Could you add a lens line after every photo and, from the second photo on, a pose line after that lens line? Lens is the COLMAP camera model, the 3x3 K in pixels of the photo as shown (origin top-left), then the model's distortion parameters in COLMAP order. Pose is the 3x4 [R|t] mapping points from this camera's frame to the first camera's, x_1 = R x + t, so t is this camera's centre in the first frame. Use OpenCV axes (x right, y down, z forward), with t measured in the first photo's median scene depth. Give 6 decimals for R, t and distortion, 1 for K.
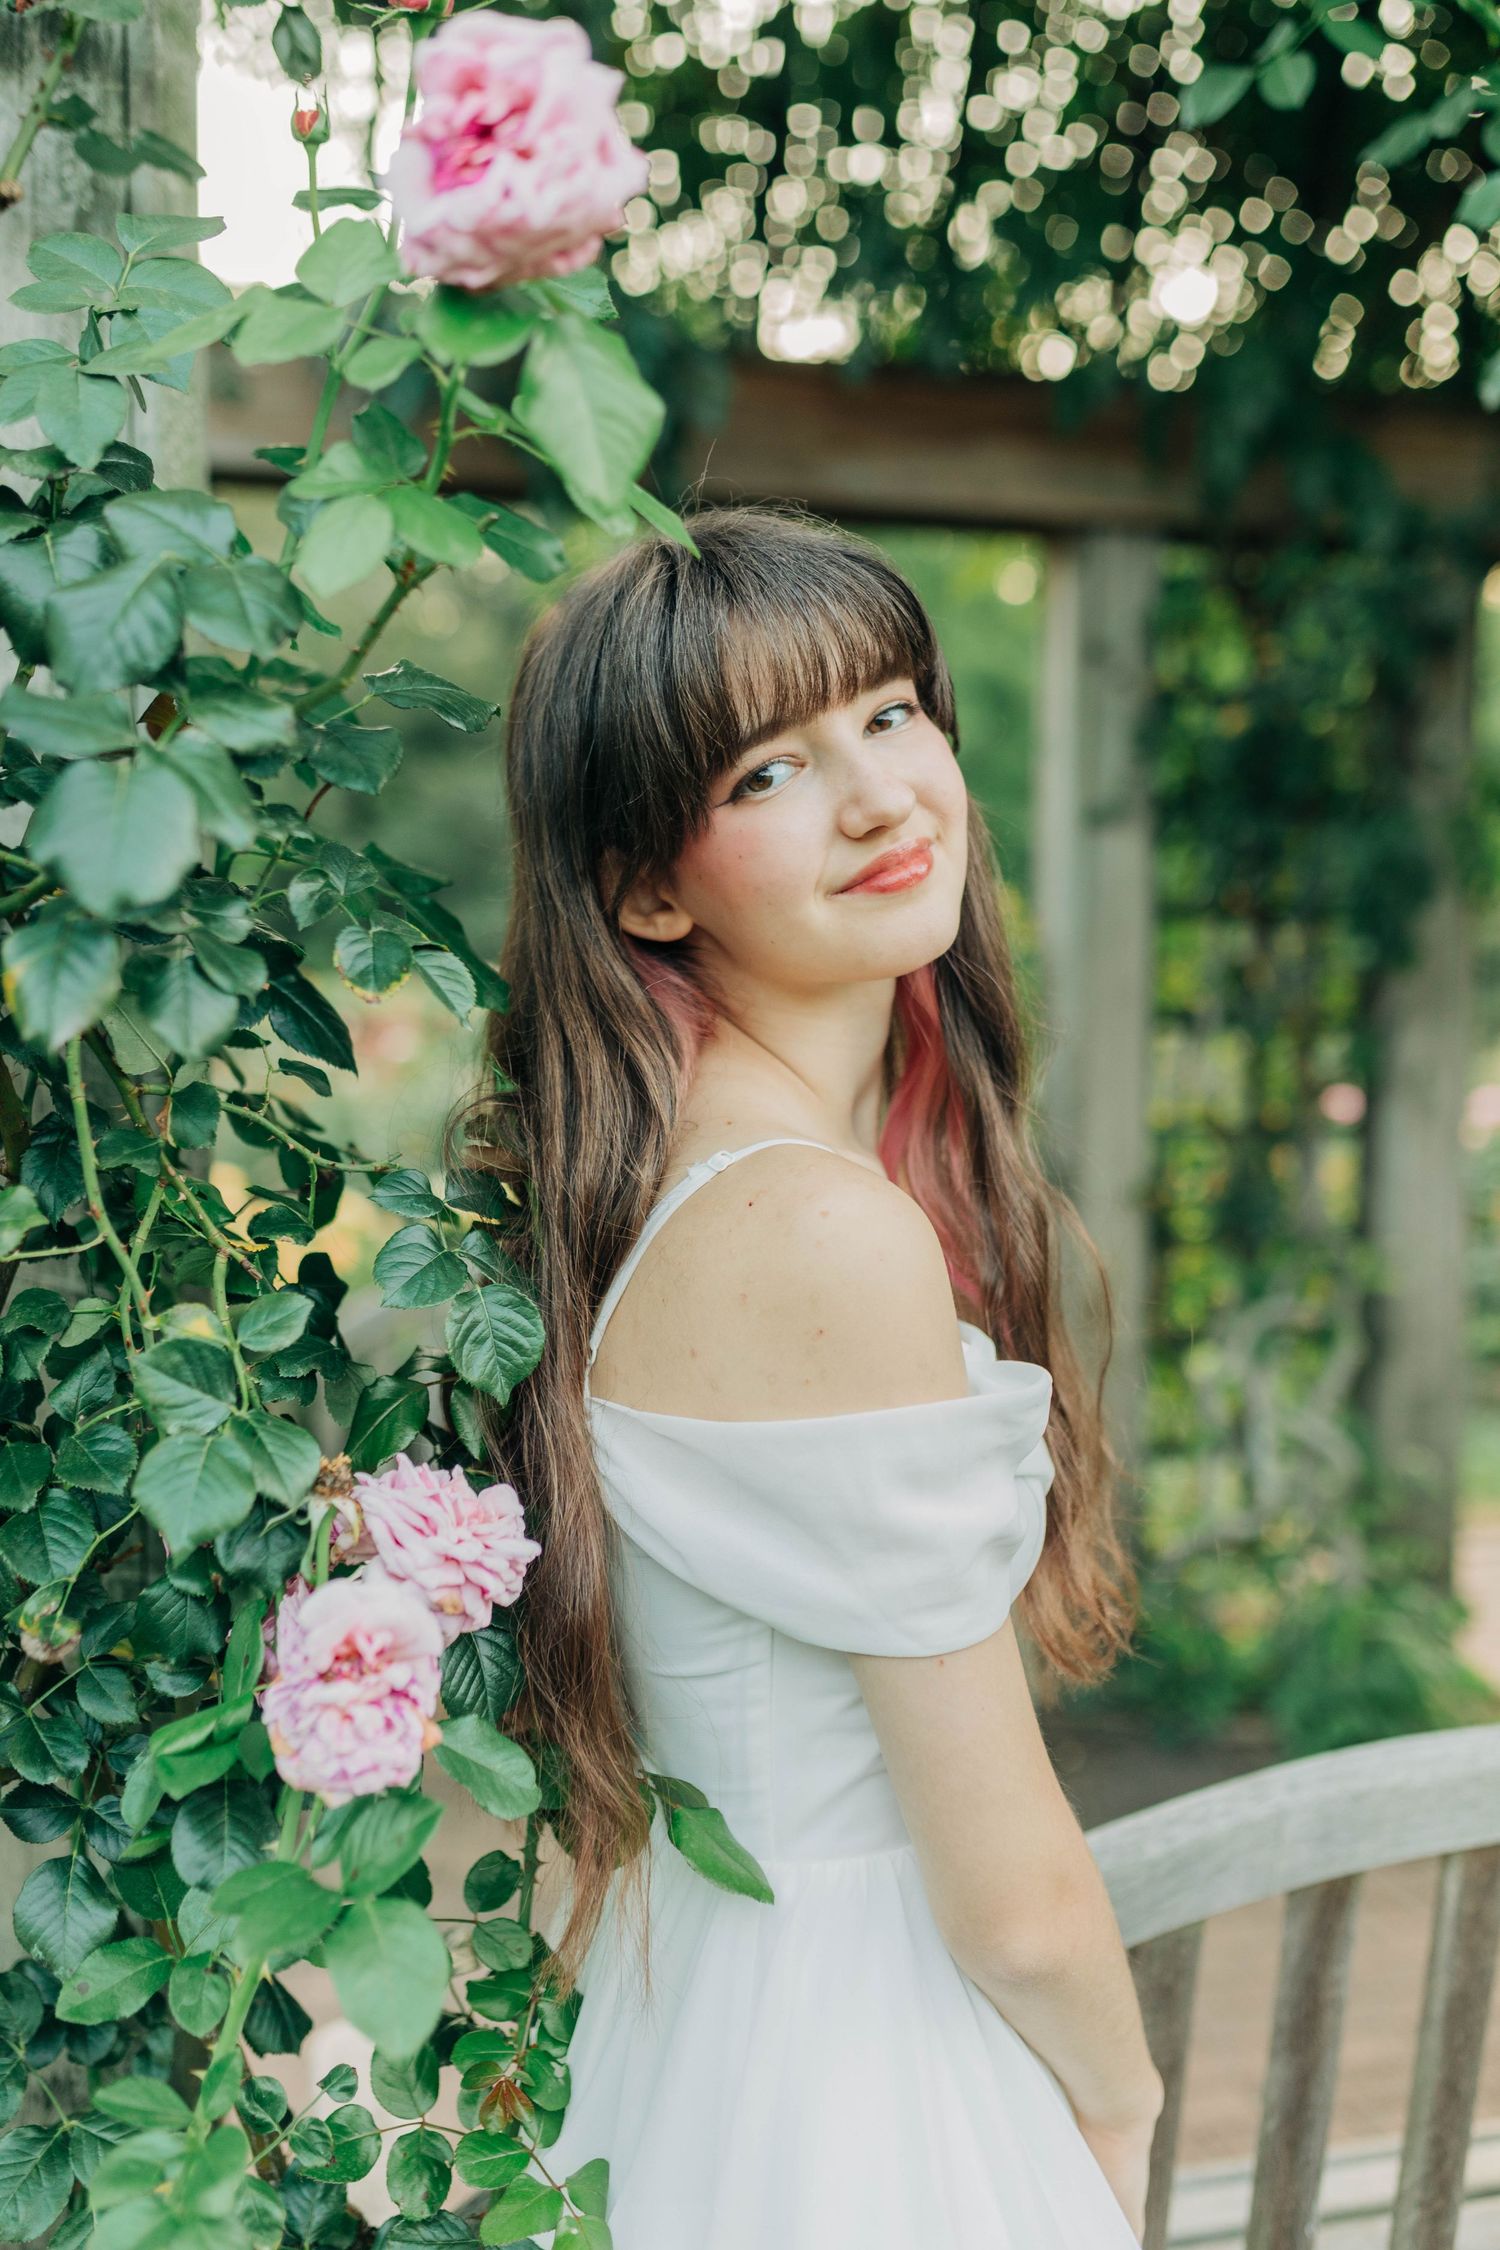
lens RADIAL K [[2072.0, 0, 750.0], [0, 2072.0, 1125.0], [0, 0, 1]] dist [-0.053304, 0.020004]
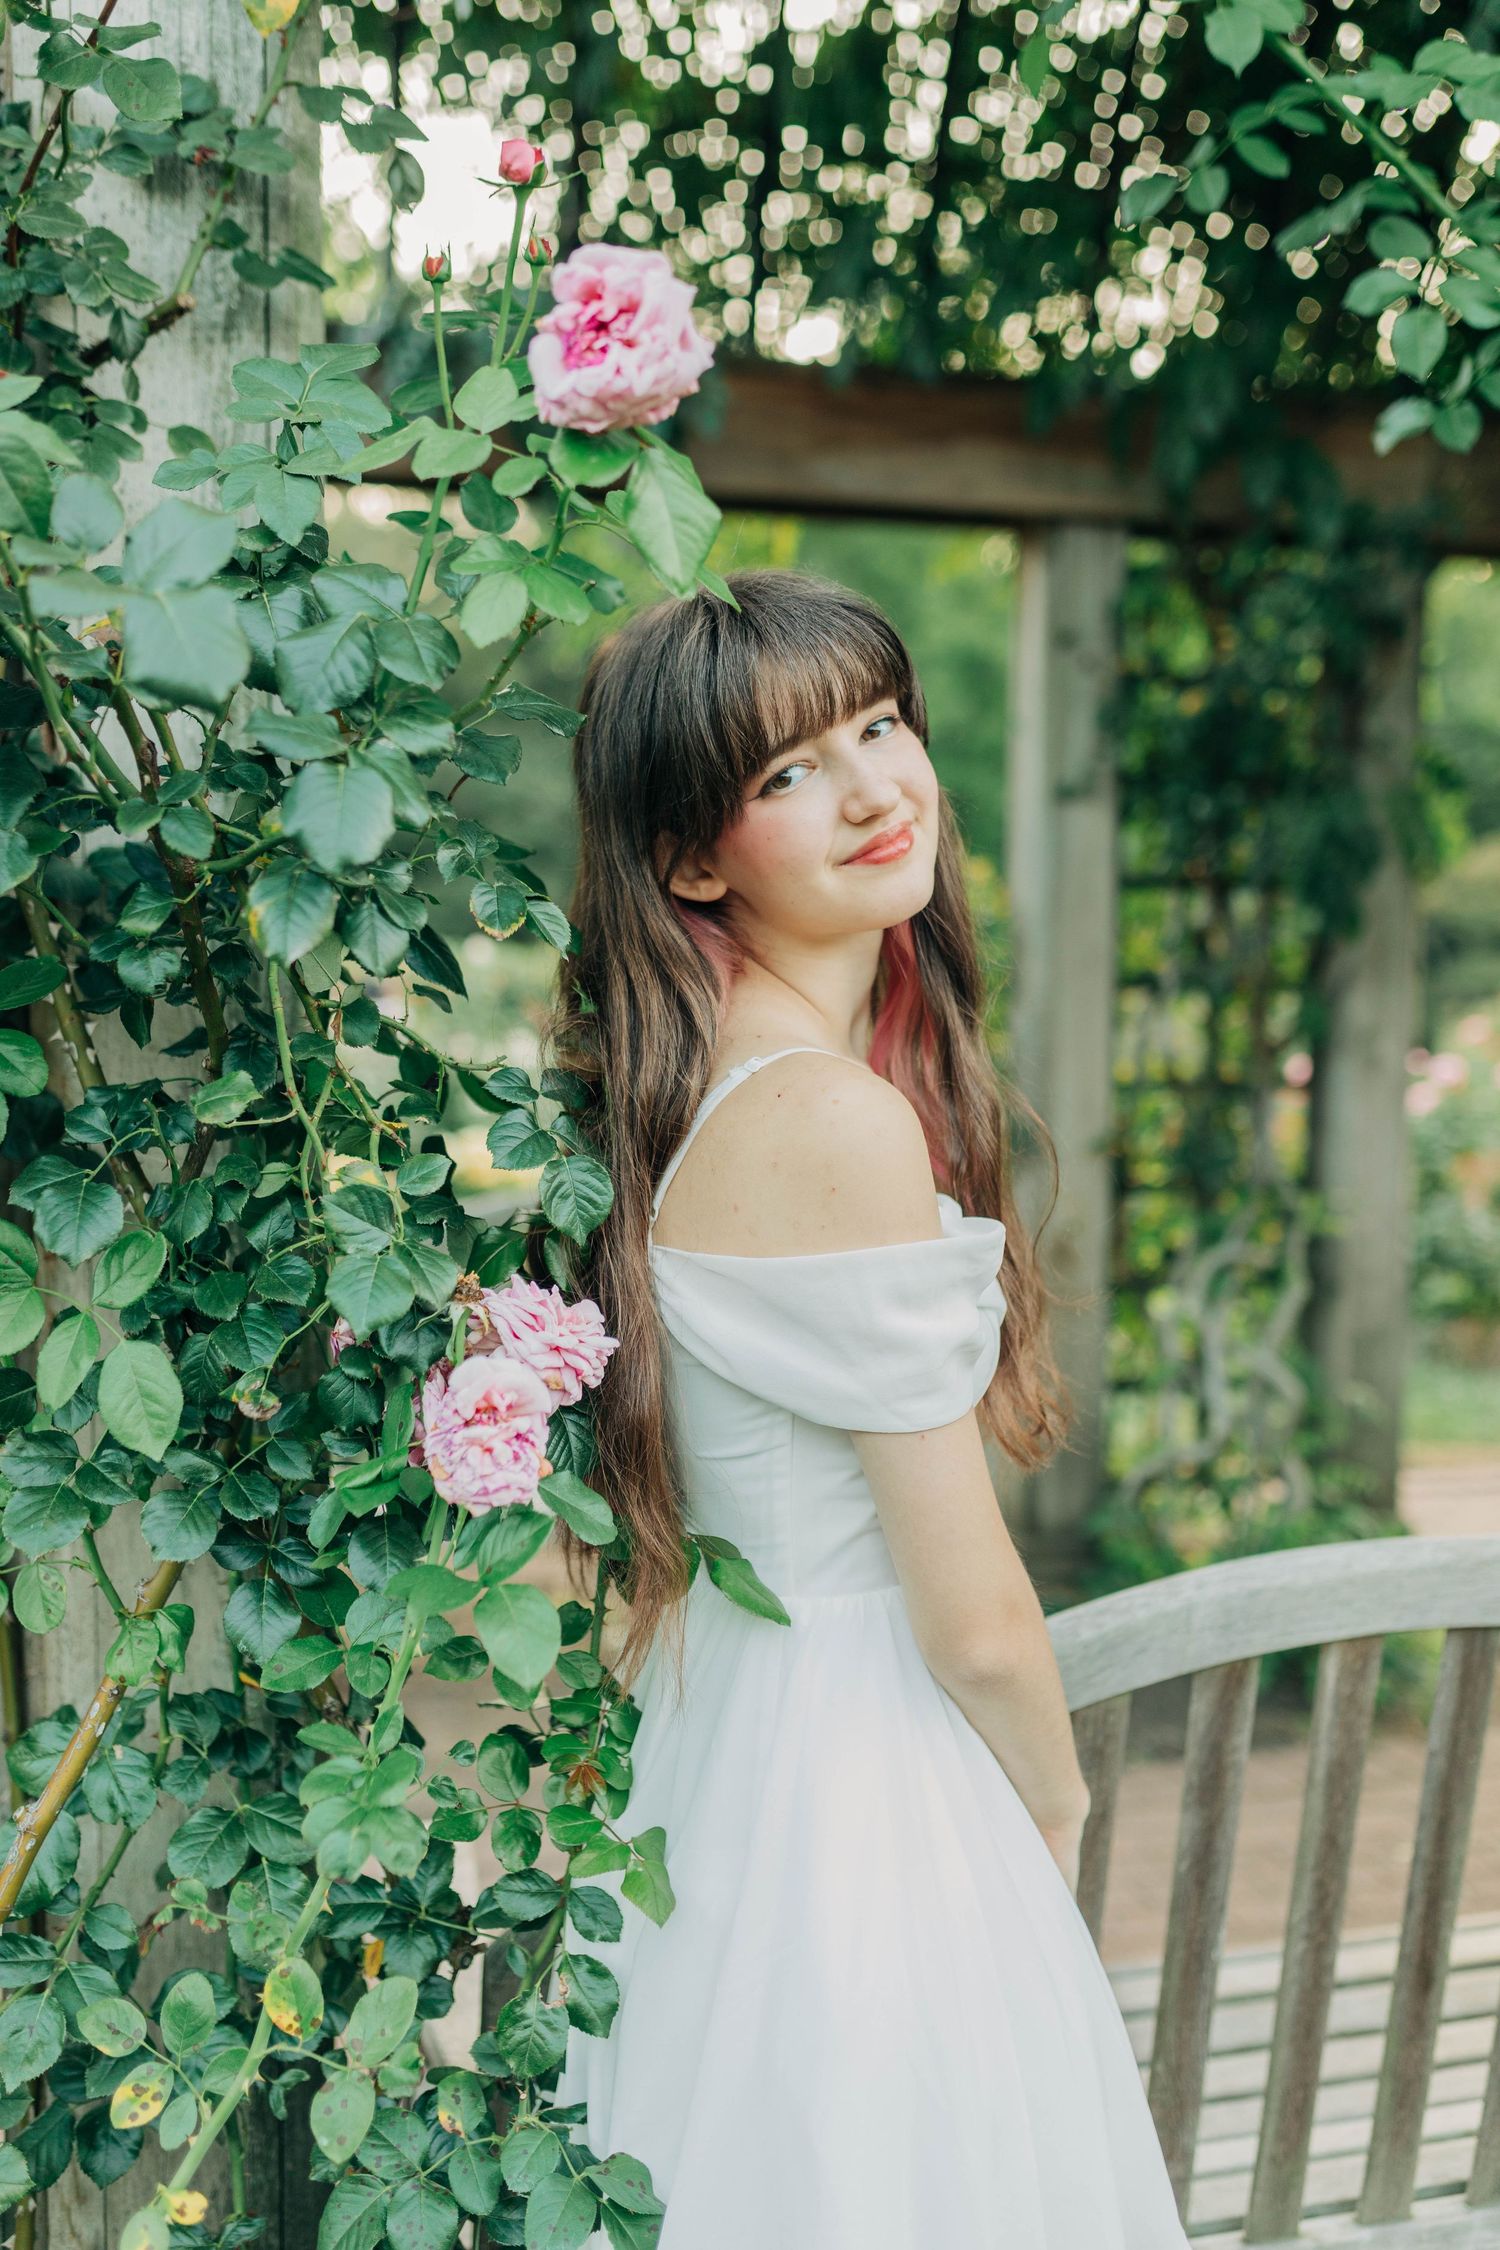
lens RADIAL K [[2072.0, 0, 750.0], [0, 2072.0, 1125.0], [0, 0, 1]] dist [-0.053304, 0.020004]
pose [[0.999946, 0.002313, 0.010166, -0.025641], [-0.002454, 0.999900, 0.013905, 0.037225], [-0.010132, -0.013929, 0.999852, -0.304399]]
